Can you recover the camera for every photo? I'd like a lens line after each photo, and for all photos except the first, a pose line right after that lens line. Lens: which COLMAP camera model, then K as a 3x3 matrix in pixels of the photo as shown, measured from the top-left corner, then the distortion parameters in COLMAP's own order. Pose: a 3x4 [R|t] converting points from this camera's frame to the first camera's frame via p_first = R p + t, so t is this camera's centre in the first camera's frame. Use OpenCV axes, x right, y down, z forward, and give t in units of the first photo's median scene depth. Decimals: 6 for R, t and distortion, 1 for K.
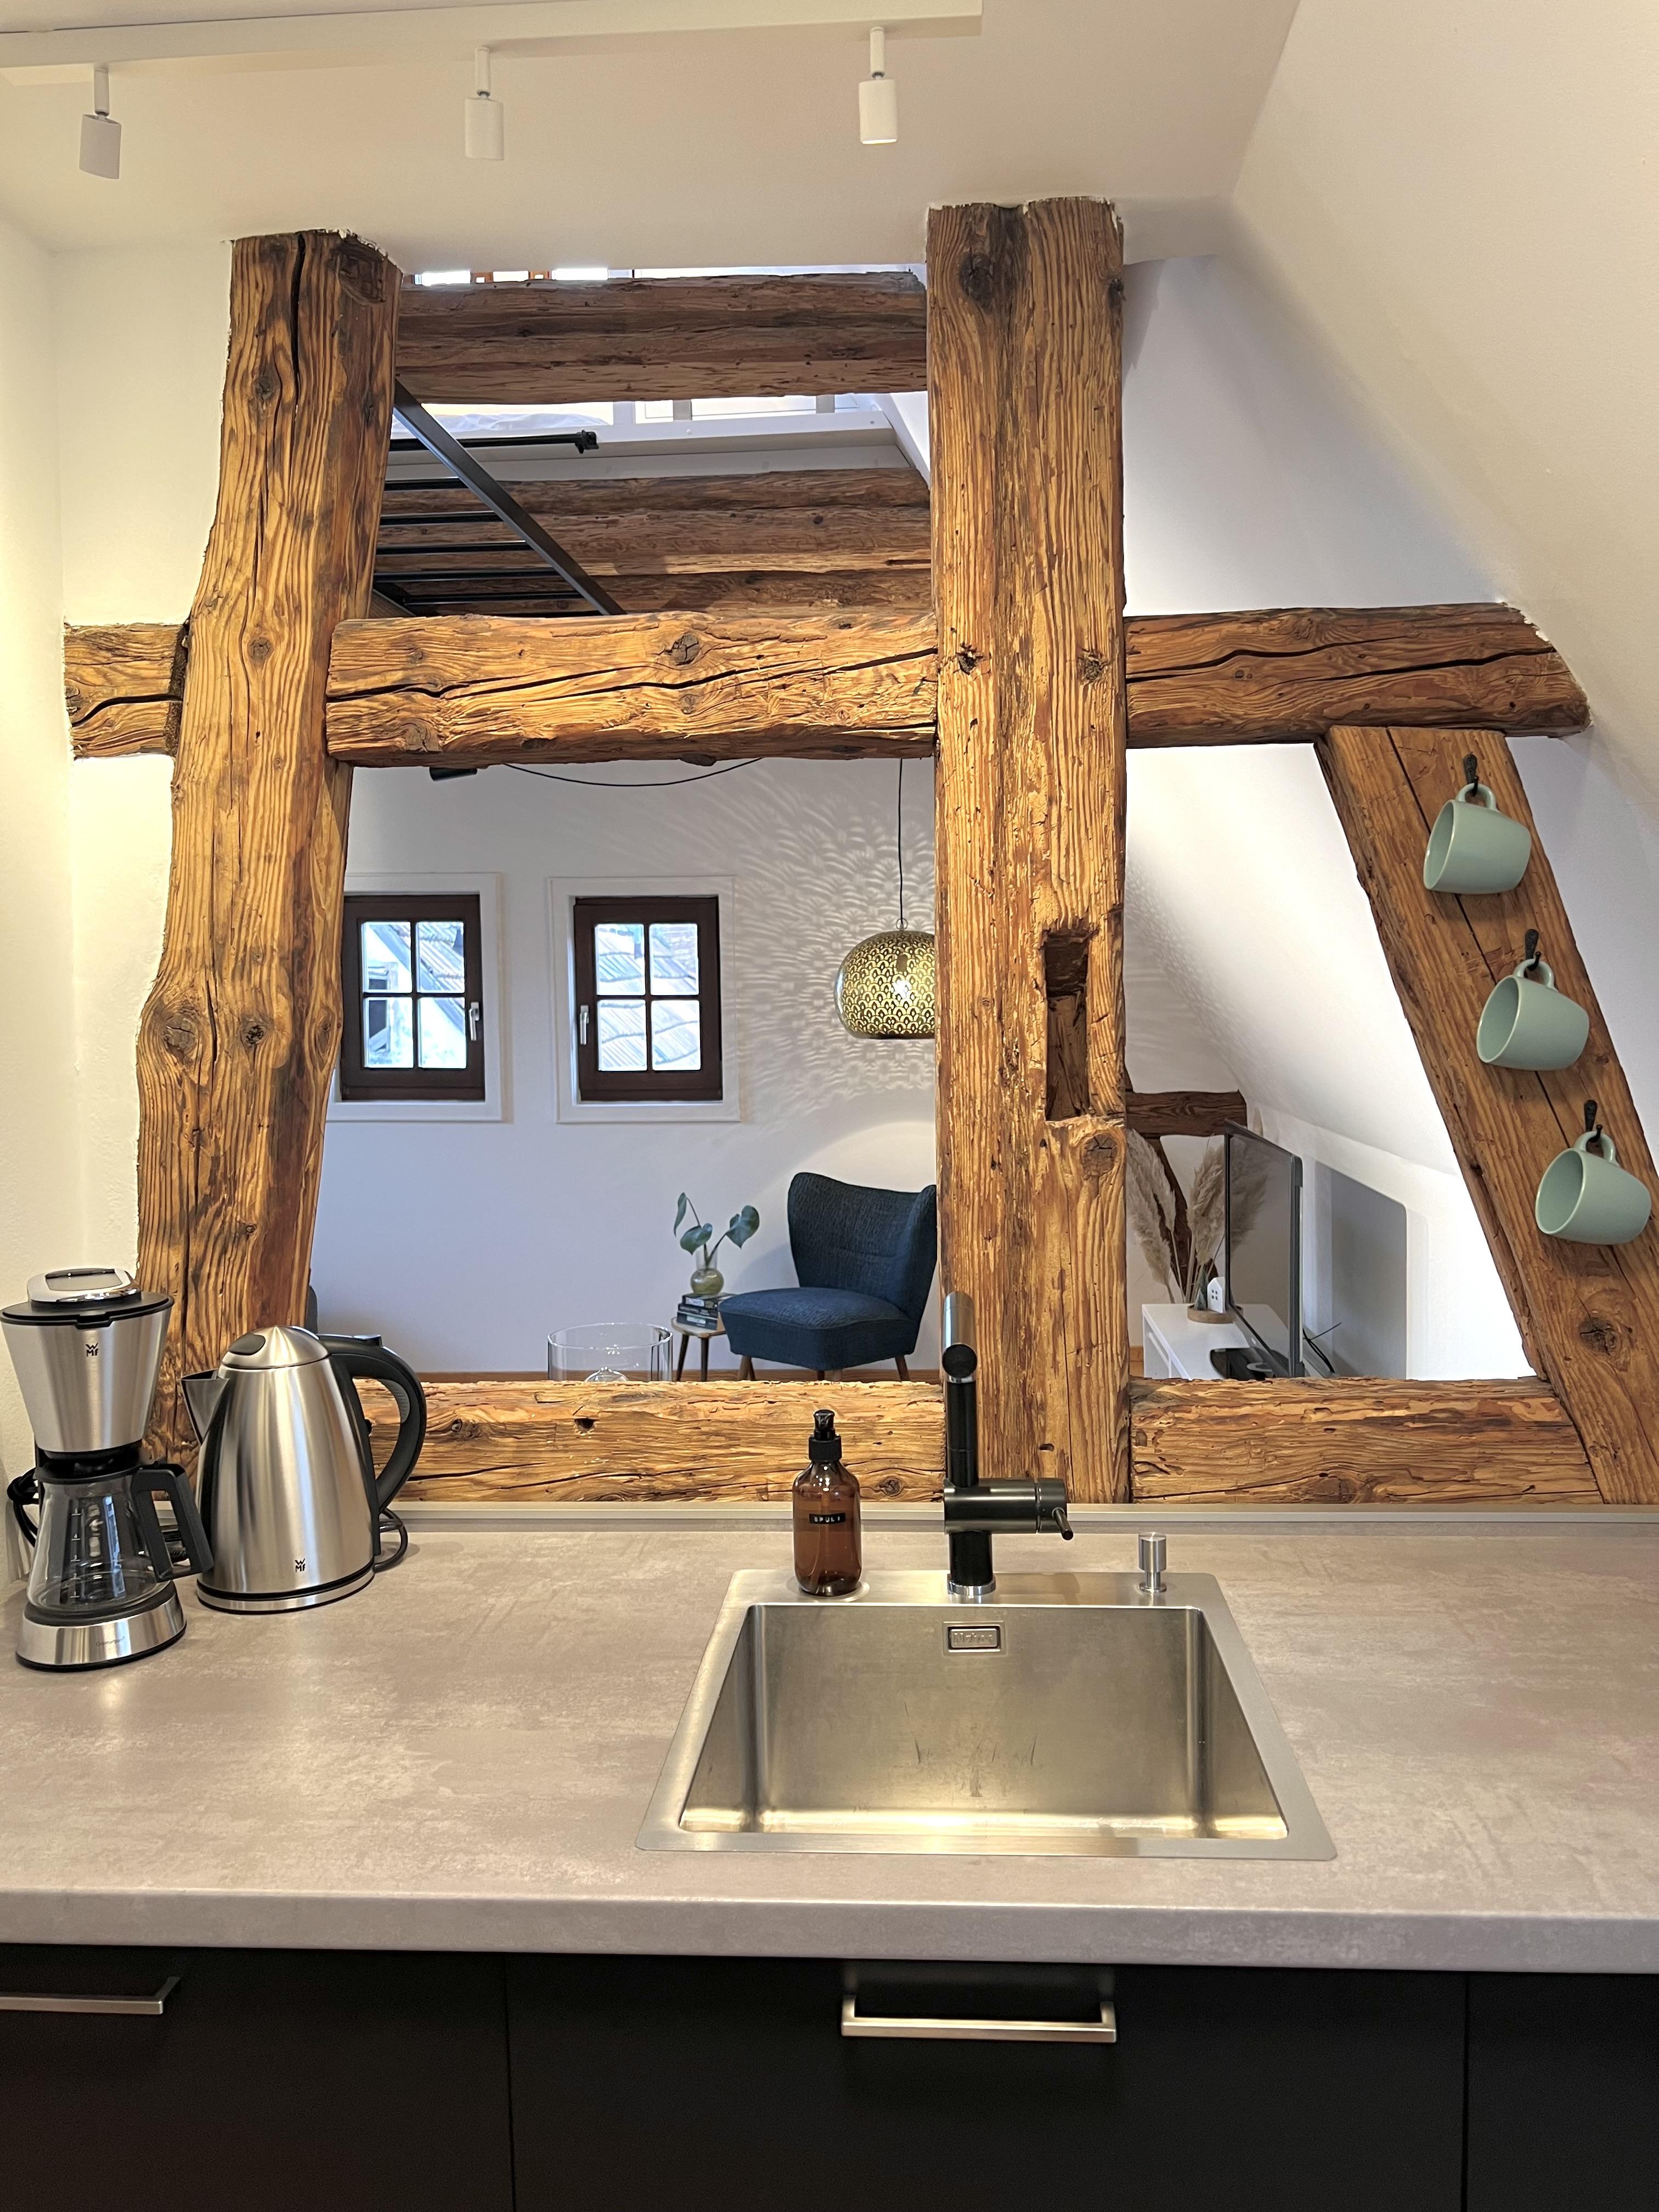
lens RADIAL K [[1676.1, 0, 831.5], [0, 1676.1, 1113.5], [0, 0, 1]] dist [0.042418, -0.022421]
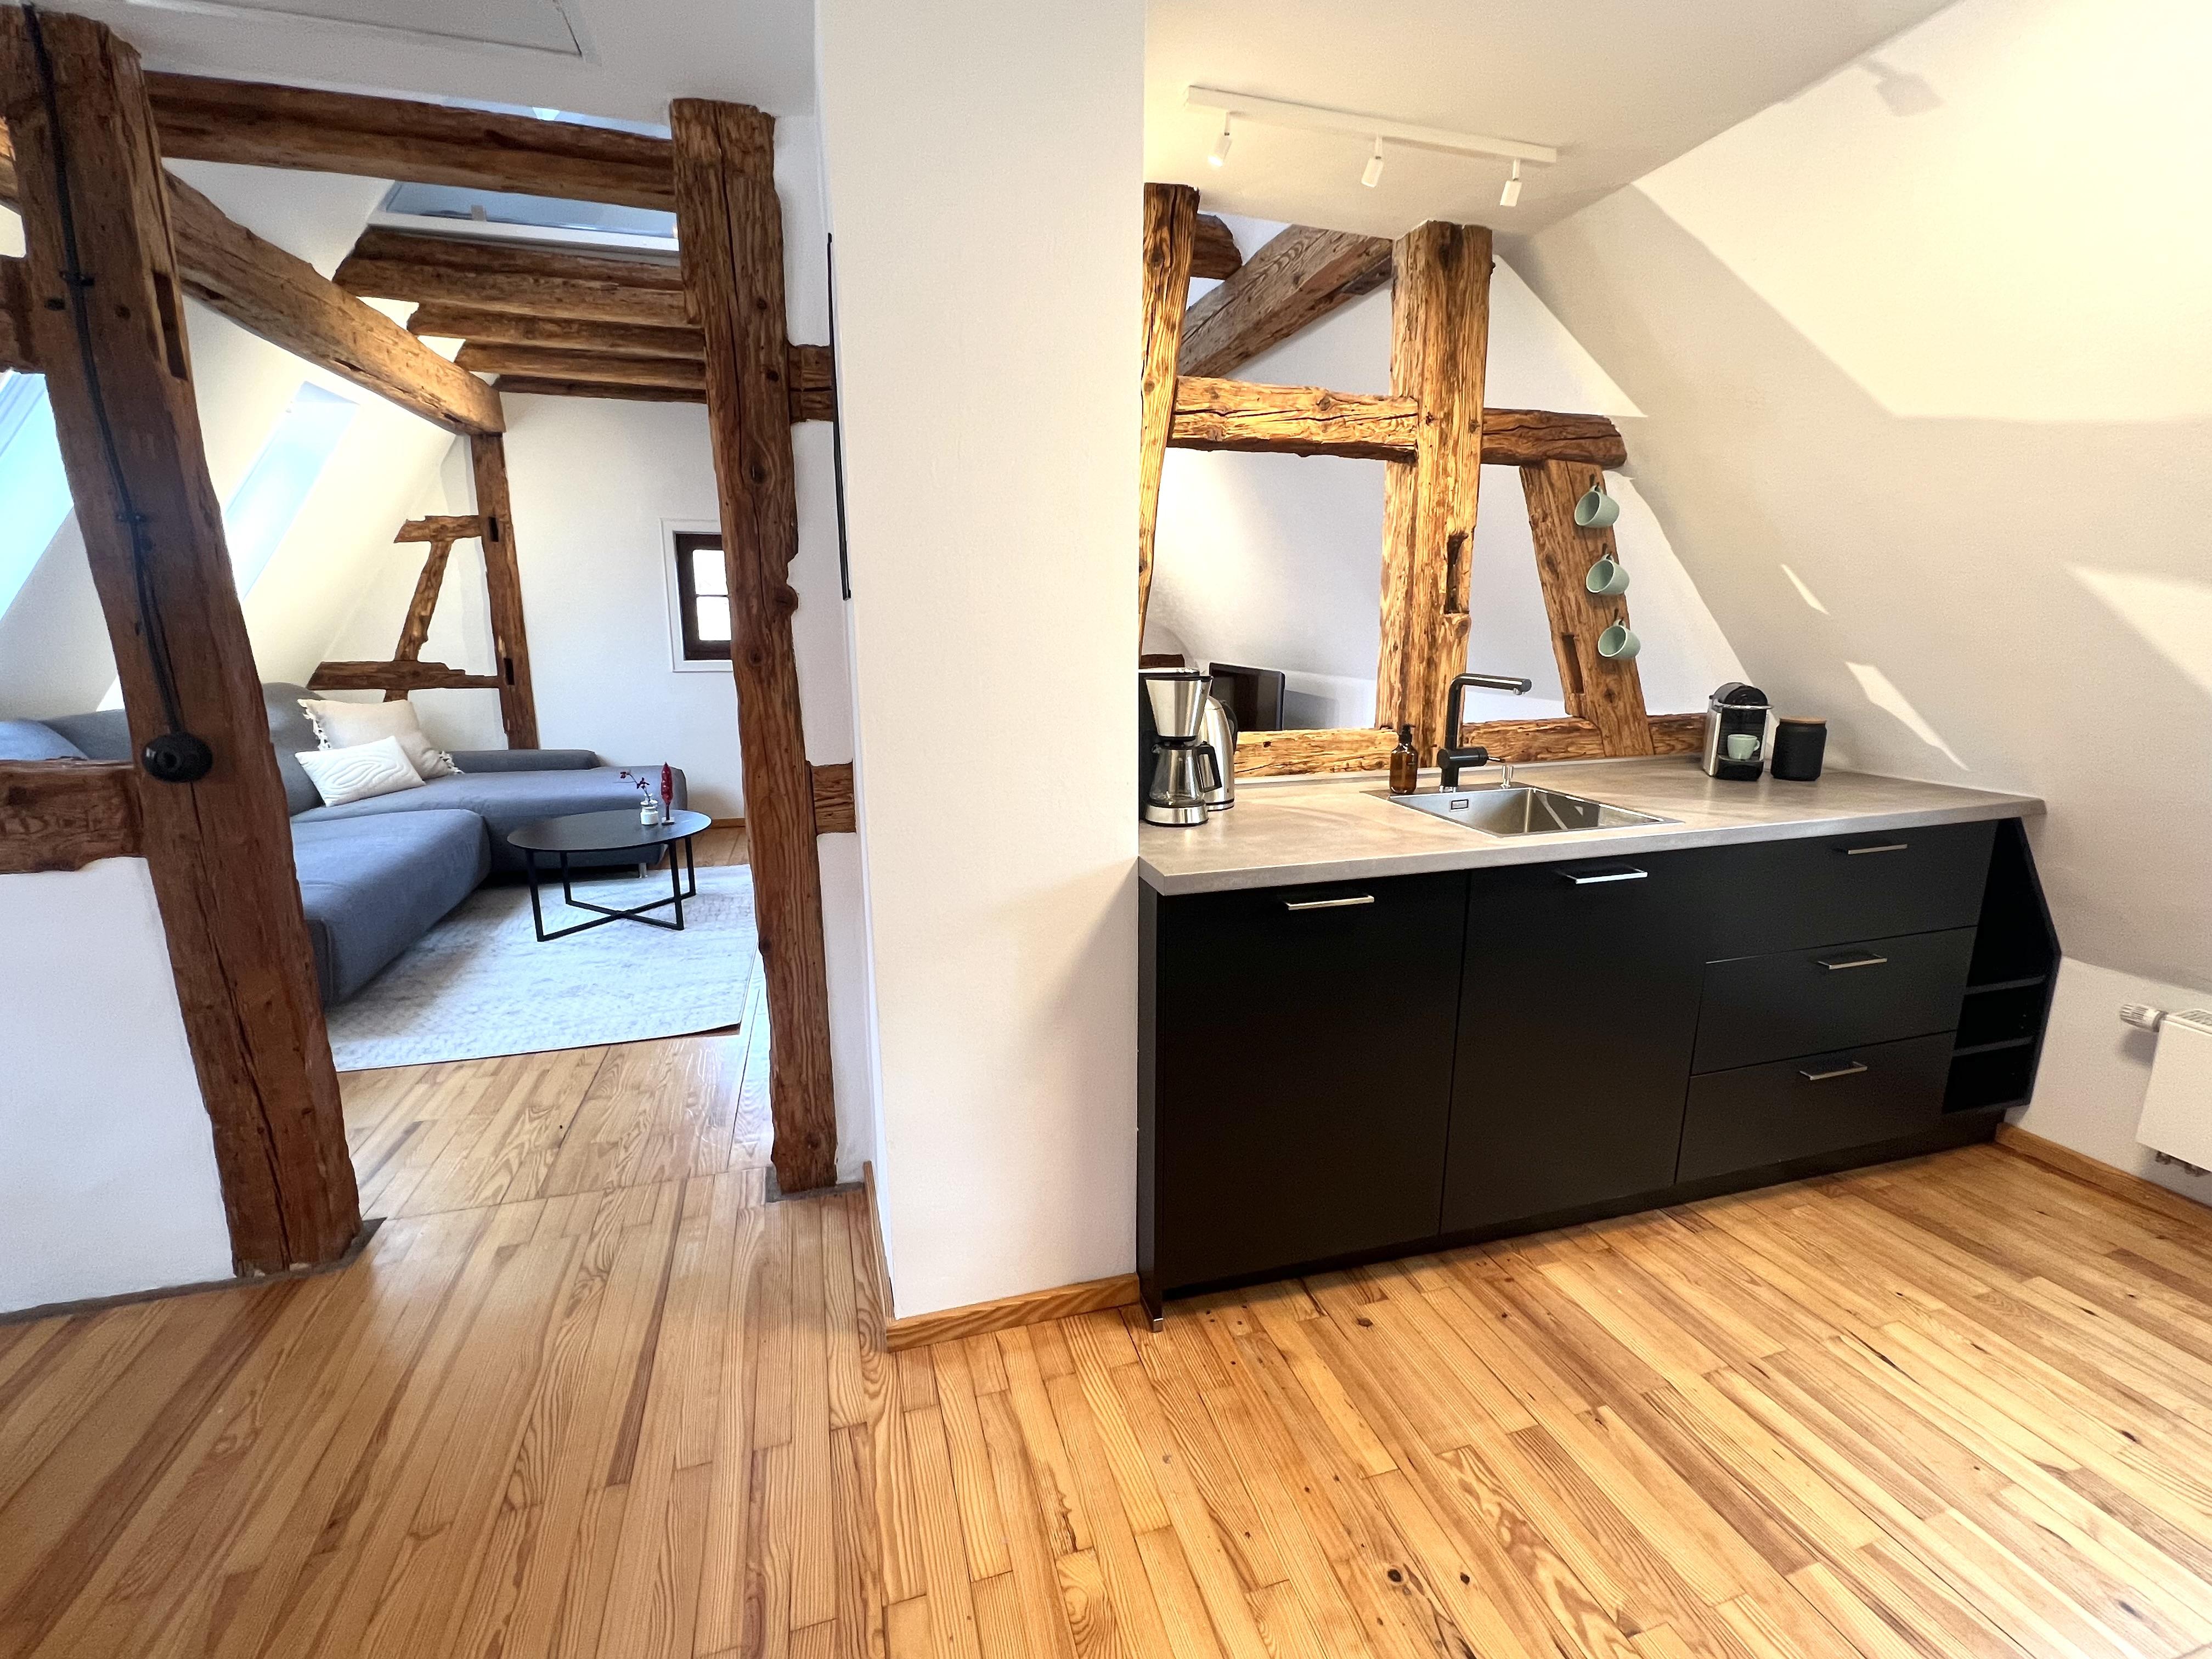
lens RADIAL K [[960.1, 0, 1102.0], [0, 960.1, 830.0], [0, 0, 1]] dist [0.003152, 0.000066]
pose [[0.937033, -0.059163, 0.344193, -0.874646], [0.011953, 0.990402, 0.137698, 0.120934], [-0.349036, -0.124914, 0.928747, -0.198954]]
